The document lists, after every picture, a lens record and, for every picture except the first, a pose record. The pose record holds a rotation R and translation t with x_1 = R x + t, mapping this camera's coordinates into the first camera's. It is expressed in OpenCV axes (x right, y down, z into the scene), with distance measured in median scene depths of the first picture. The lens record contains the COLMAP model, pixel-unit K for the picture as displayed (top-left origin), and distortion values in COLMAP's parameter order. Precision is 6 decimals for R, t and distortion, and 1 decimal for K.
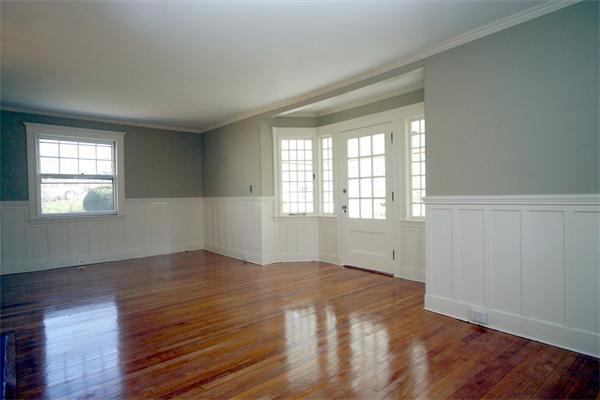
lens RADIAL K [[336.4, 0, 299.7], [0, 336.4, 198.7], [0, 0, 1]] dist [0.051994, 0.000722]
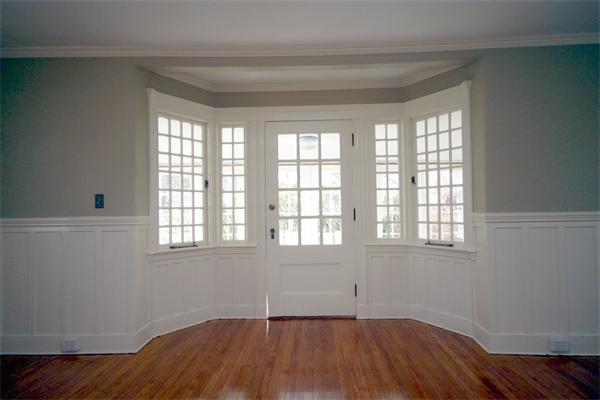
lens RADIAL K [[370.9, 0, 300.9], [0, 370.9, 202.1], [0, 0, 1]] dist [0.053837, -0.000876]
pose [[0.679182, 0.025597, 0.733524, -0.389357], [0.011034, 0.998923, -0.045074, 0.001406], [-0.733887, 0.038707, 0.678168, 0.448818]]
